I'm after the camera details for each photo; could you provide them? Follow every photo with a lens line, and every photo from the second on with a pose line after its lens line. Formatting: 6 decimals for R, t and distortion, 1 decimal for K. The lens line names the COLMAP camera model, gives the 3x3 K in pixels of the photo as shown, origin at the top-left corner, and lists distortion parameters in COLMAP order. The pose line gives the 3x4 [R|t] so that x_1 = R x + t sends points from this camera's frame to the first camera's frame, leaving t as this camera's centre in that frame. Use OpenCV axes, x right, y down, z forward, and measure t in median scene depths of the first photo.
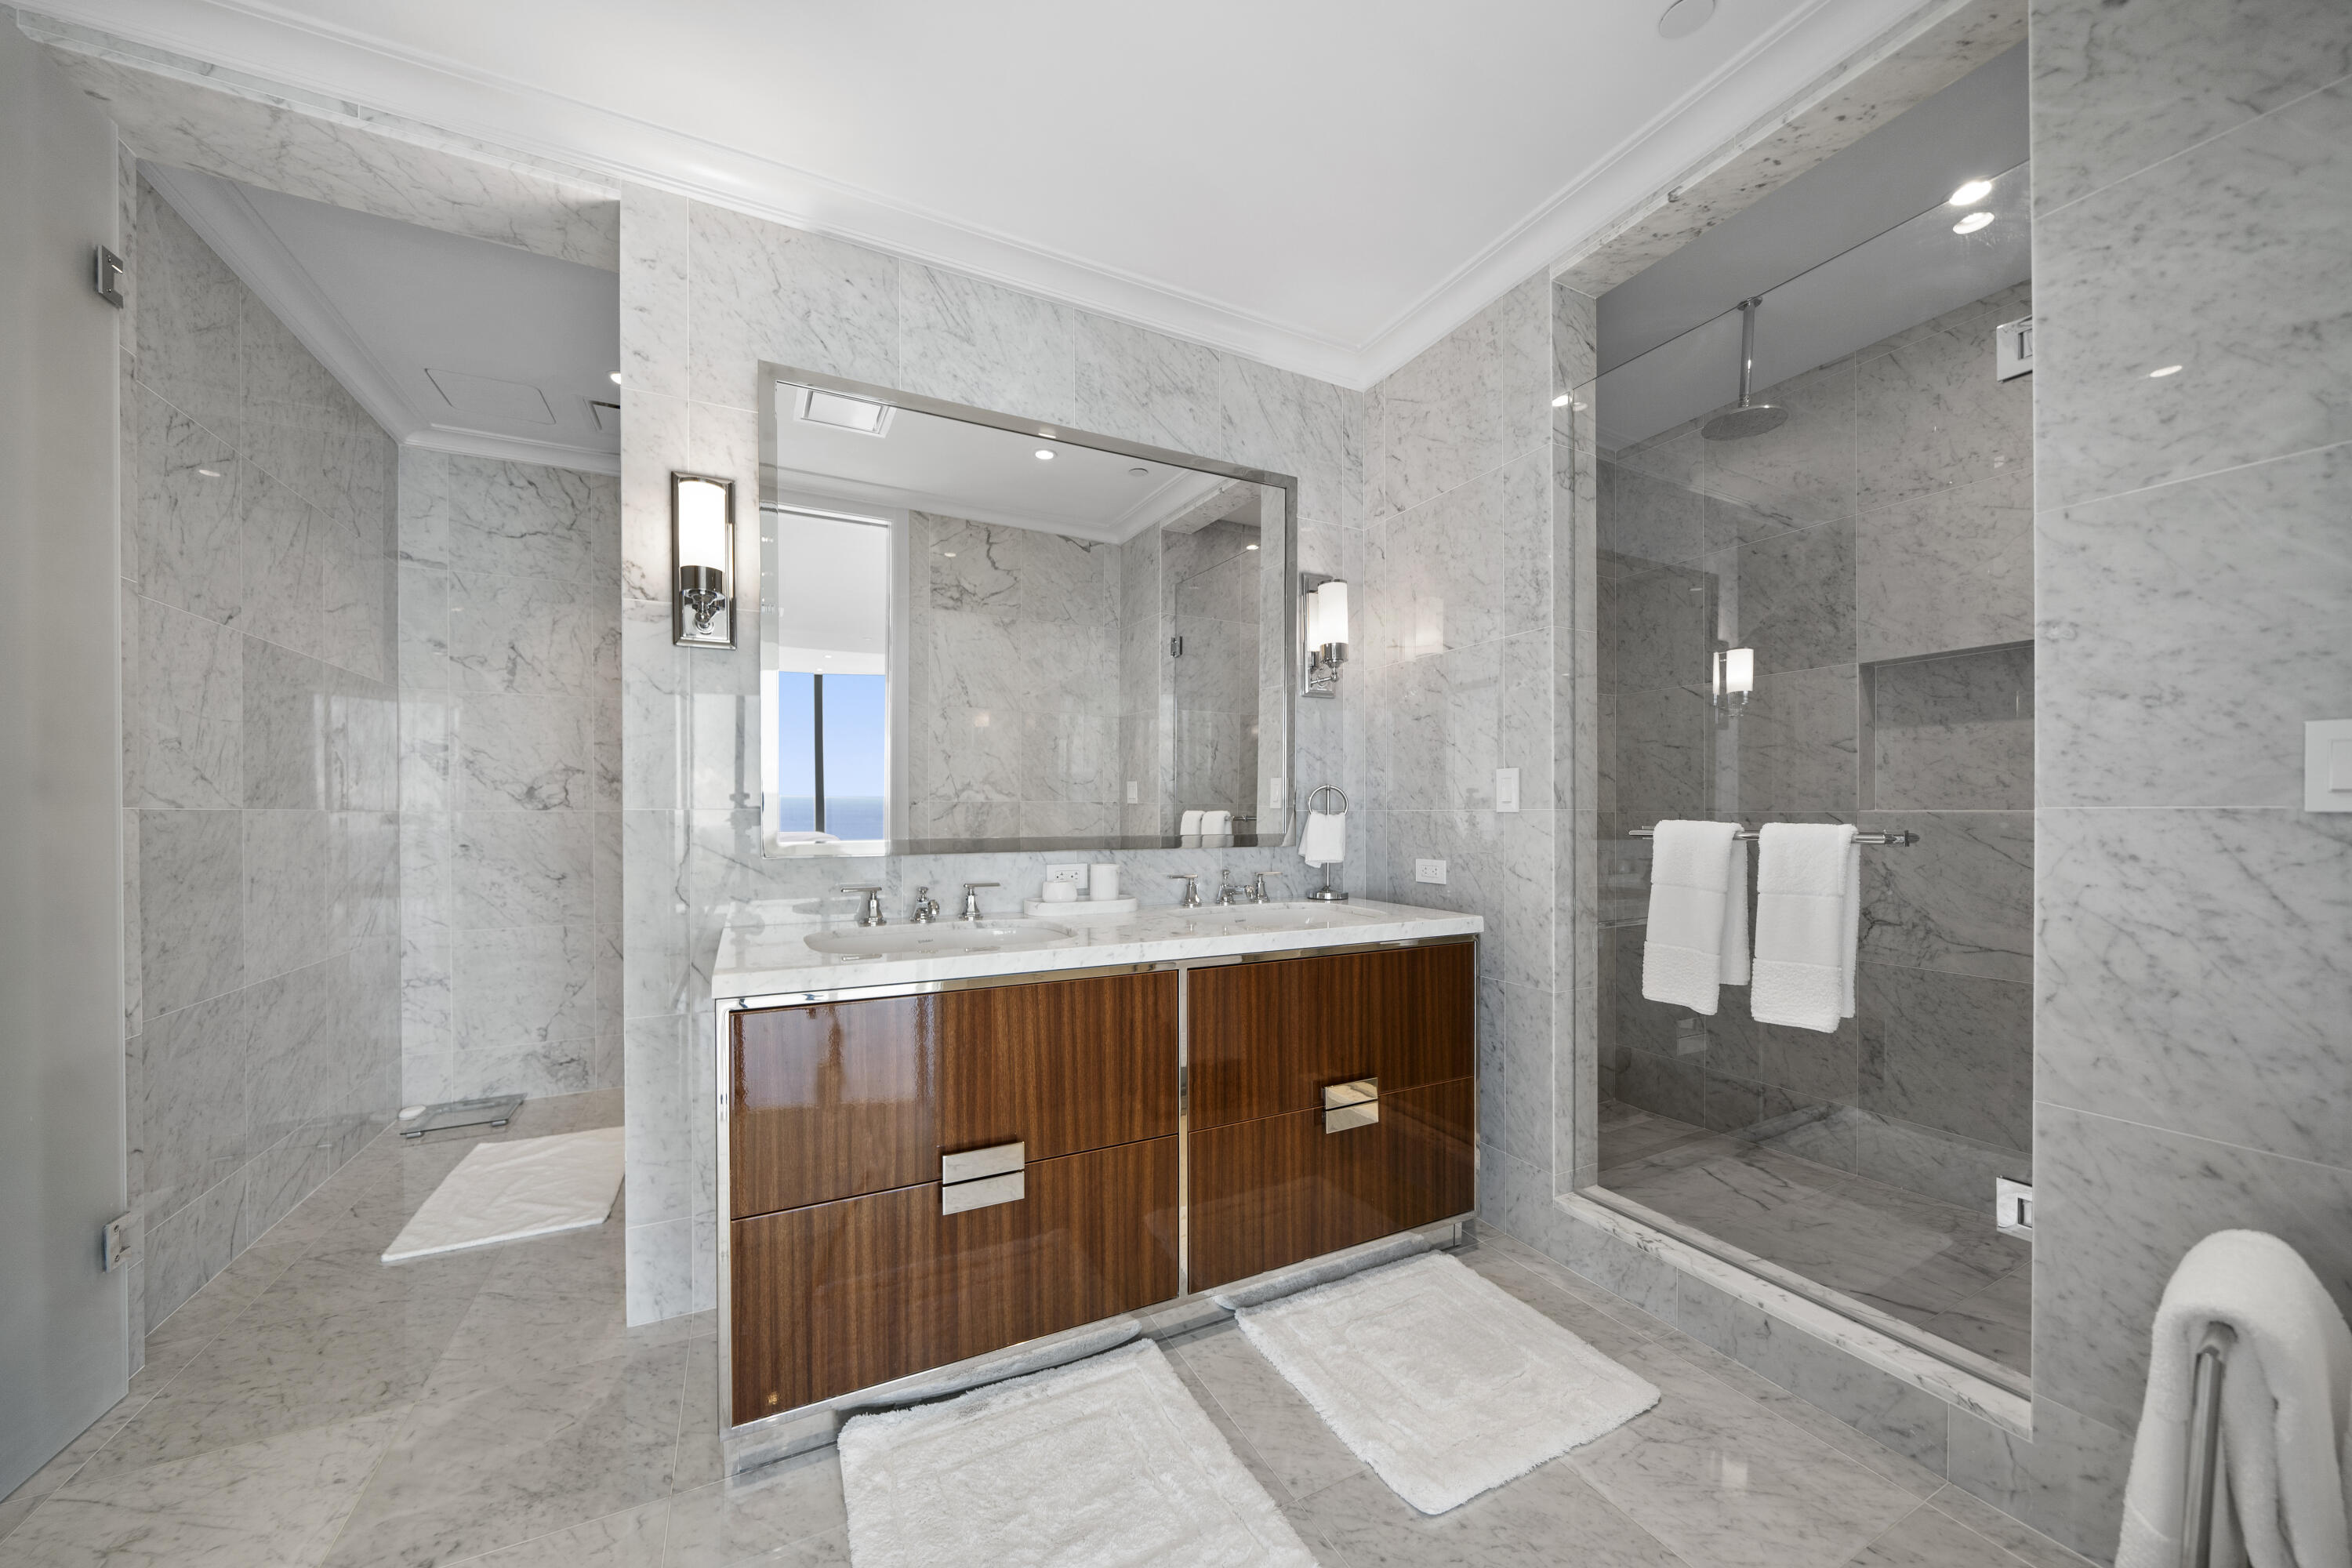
lens RADIAL K [[815.3, 0, 1129.9], [0, 815.3, 818.2], [0, 0, 1]] dist [-0.009084, 0.000821]
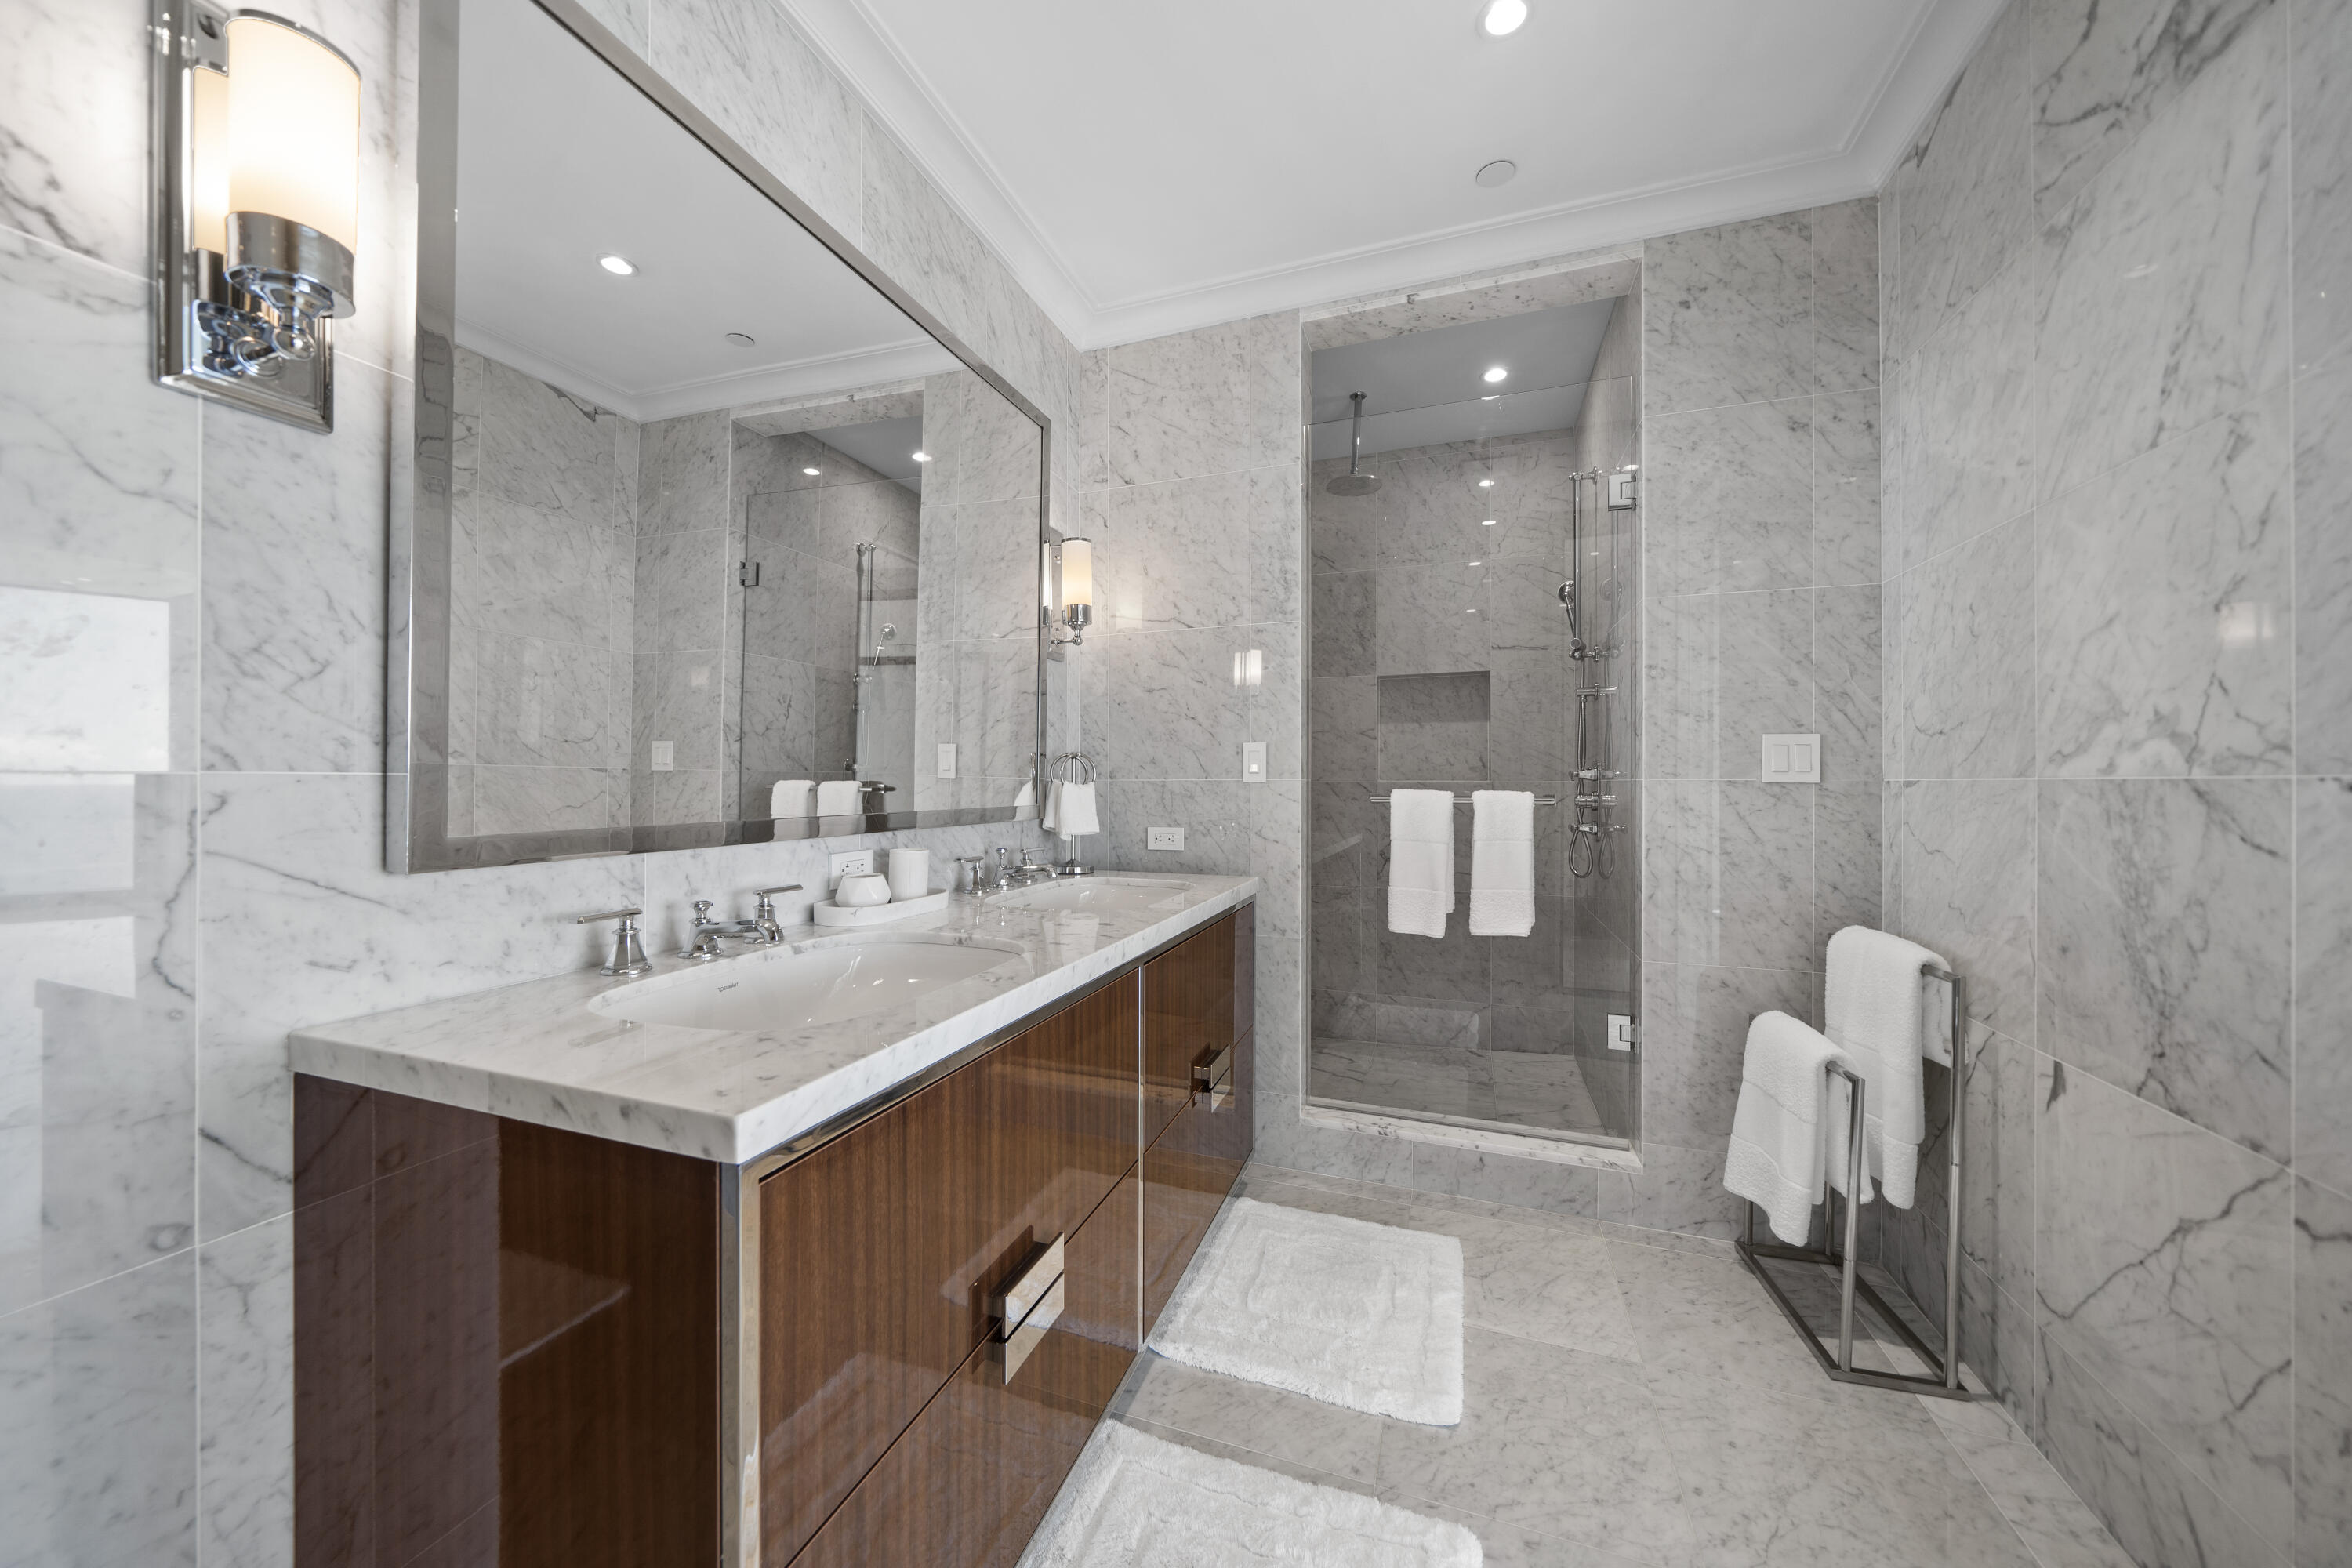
lens RADIAL K [[815.3, 0, 1167.6], [0, 815.3, 783.0], [0, 0, 1]] dist [-0.009084, 0.000821]
pose [[0.716831, -0.000389, 0.697247, -0.412156], [0.004549, 0.999981, -0.004119, -0.002262], [-0.697232, 0.006124, 0.716819, 0.294978]]
